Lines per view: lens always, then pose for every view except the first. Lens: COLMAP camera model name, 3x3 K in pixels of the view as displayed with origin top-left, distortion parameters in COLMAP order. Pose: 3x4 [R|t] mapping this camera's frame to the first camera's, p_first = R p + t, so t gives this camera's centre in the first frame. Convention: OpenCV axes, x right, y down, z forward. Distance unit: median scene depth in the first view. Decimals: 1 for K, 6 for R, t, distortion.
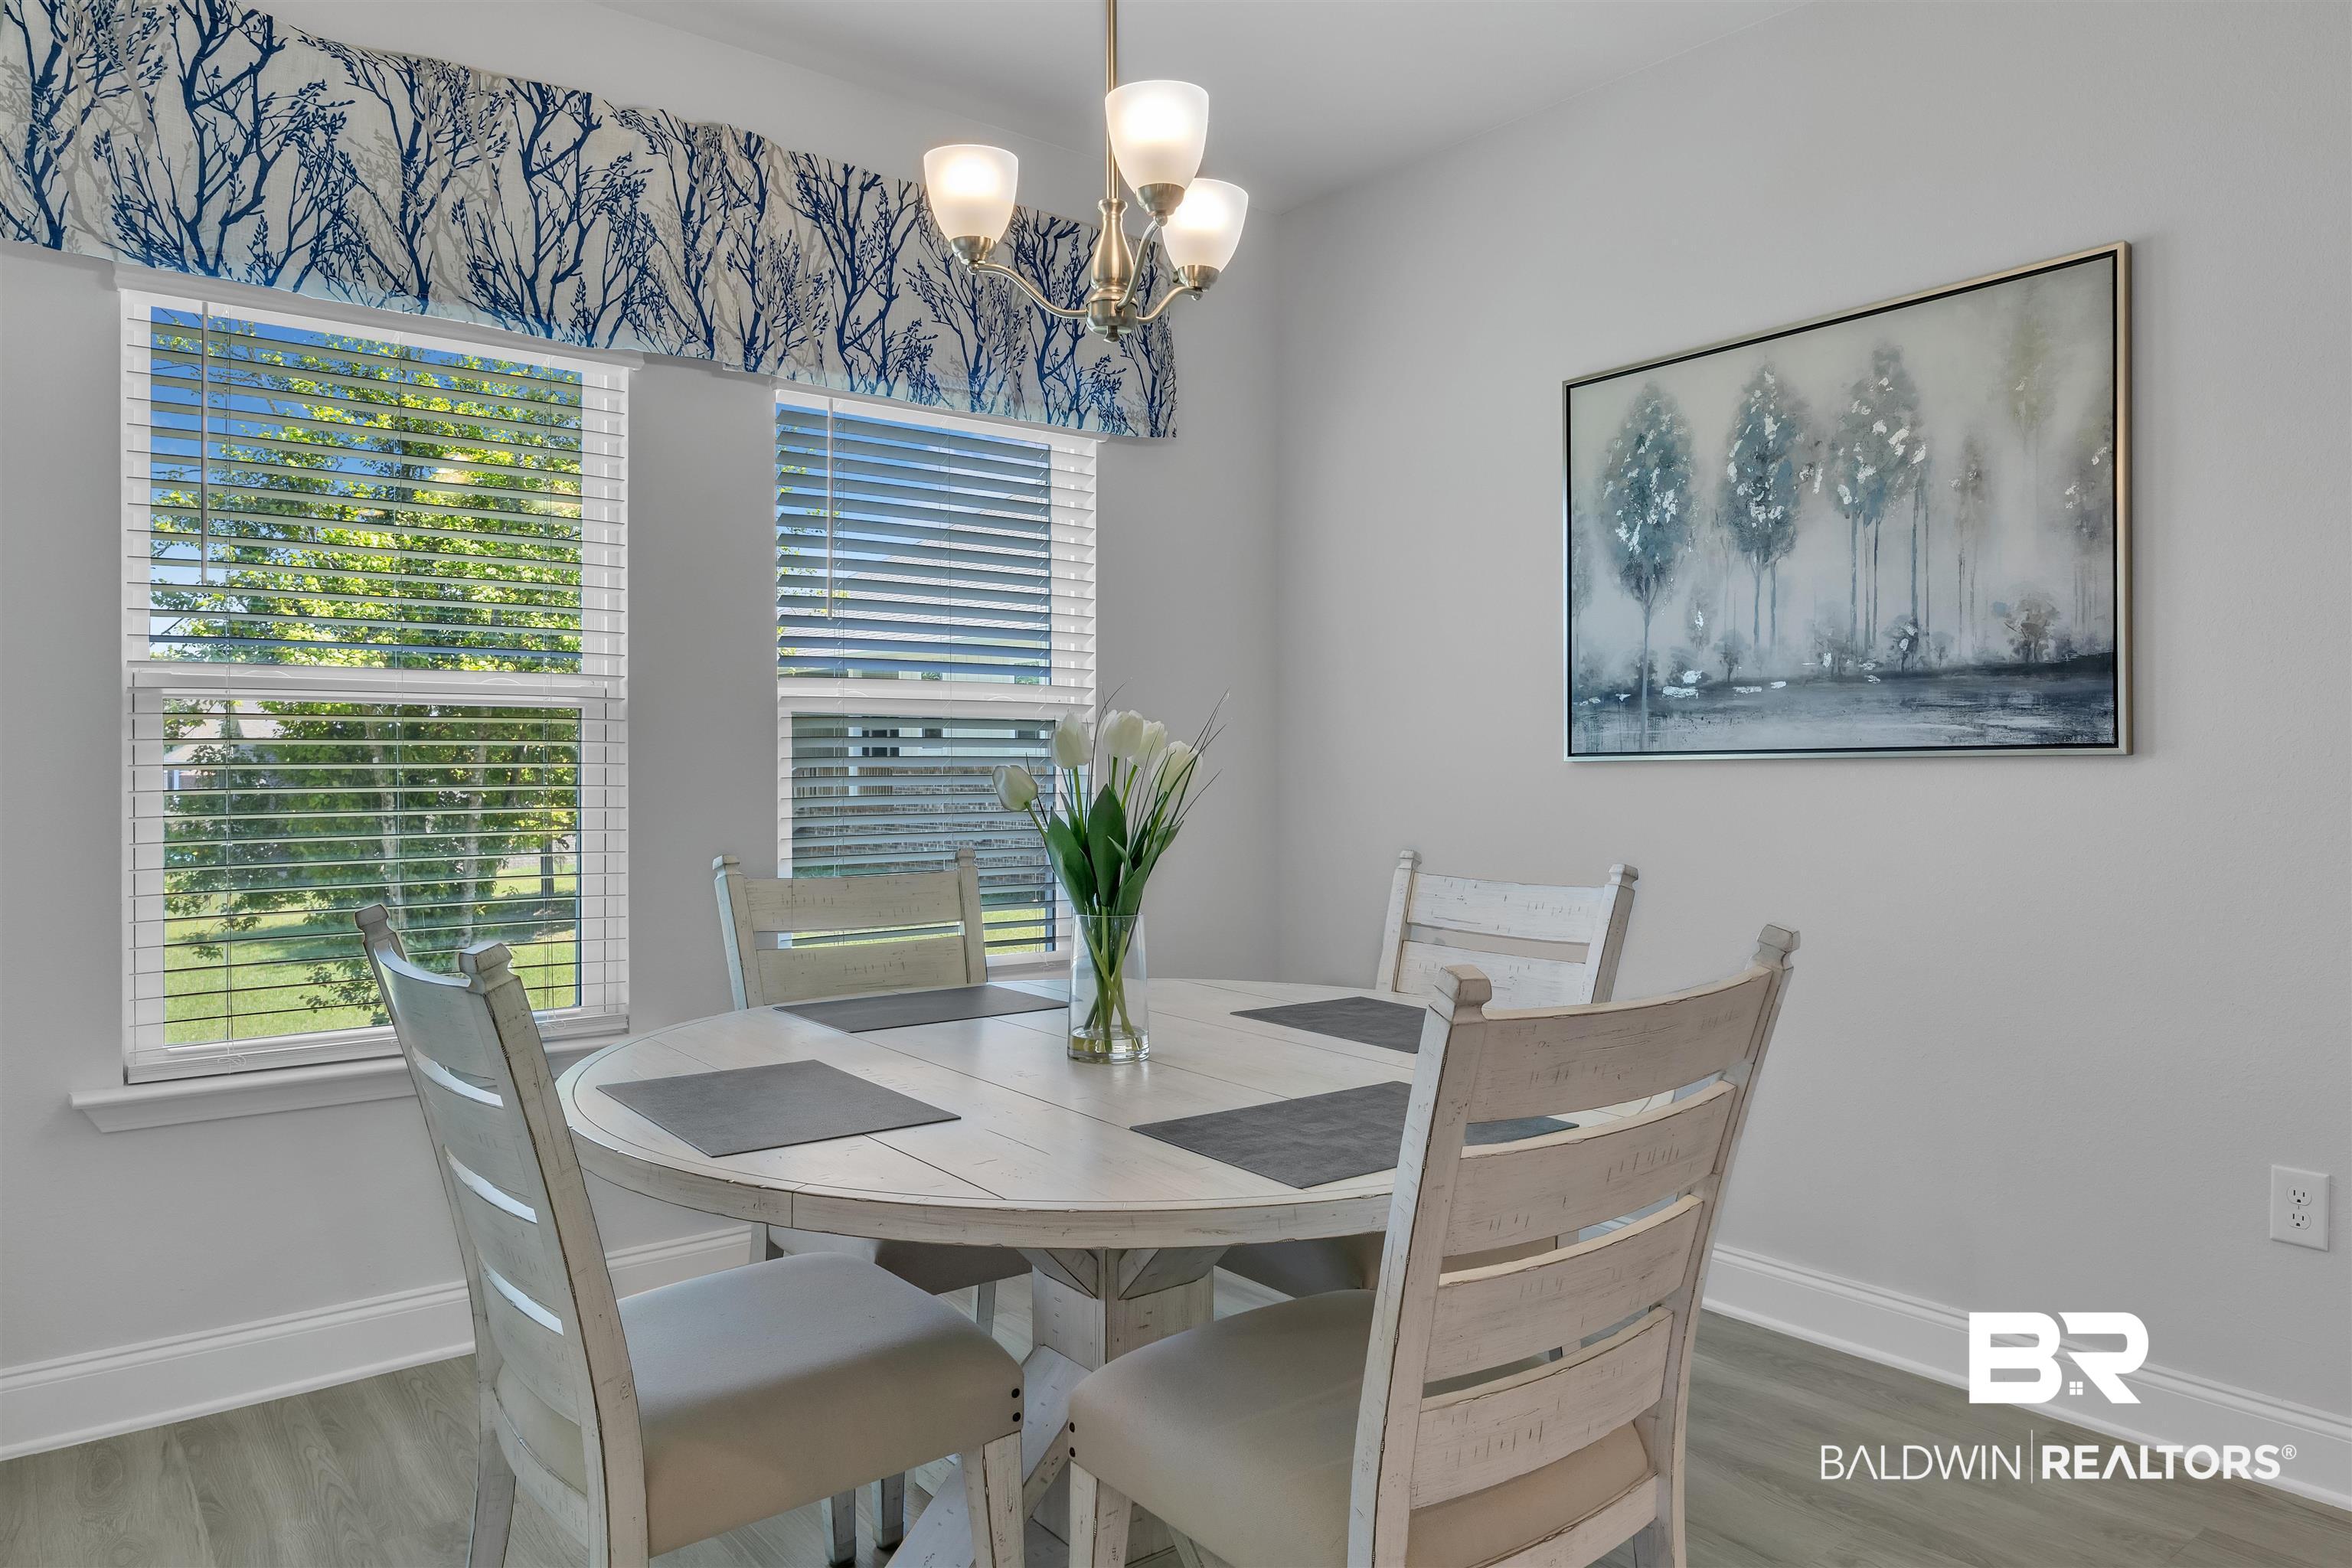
lens RADIAL K [[1248.9, 0, 1176.0], [0, 1248.9, 784.0], [0, 0, 1]] dist [-0.012786, 0.000440]
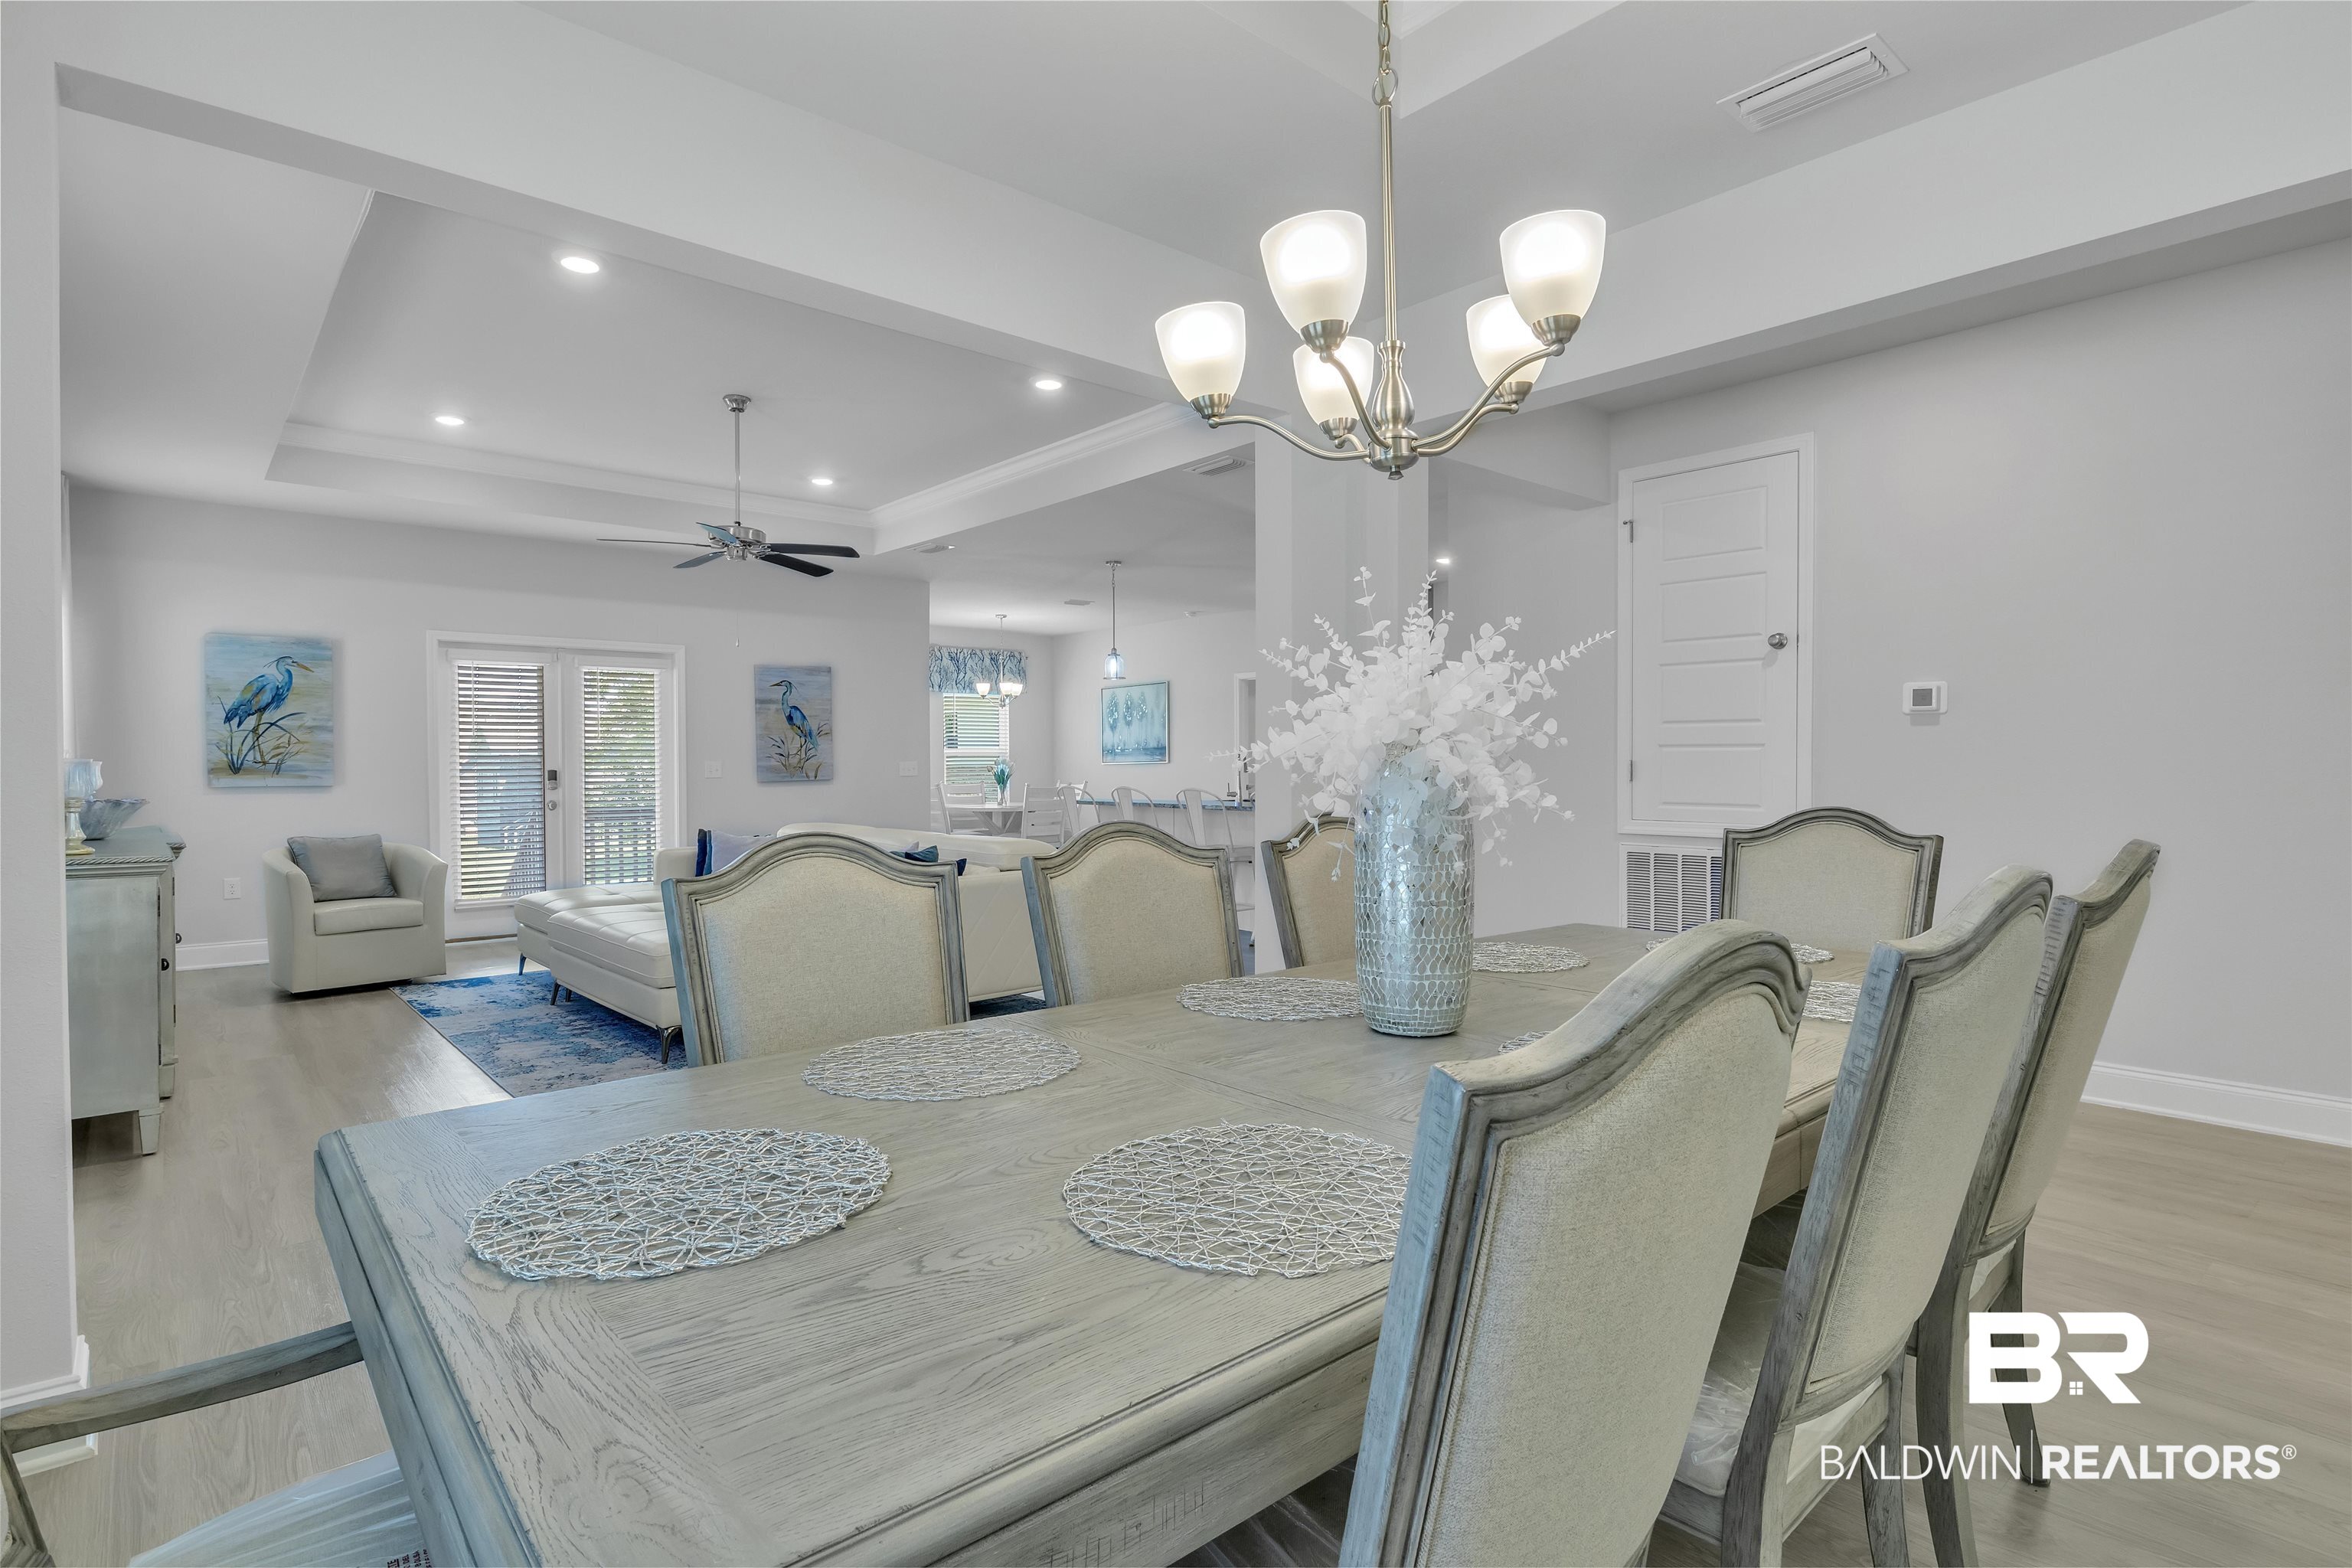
lens RADIAL K [[1214.4, 0, 1180.8], [0, 1214.4, 759.4], [0, 0, 1]] dist [-0.012337, 0.000112]
pose [[0.999784, -0.008675, 0.018861, 0.574600], [0.008926, 0.999872, -0.013248, 0.032732], [-0.018743, 0.013413, 0.999734, -4.124975]]
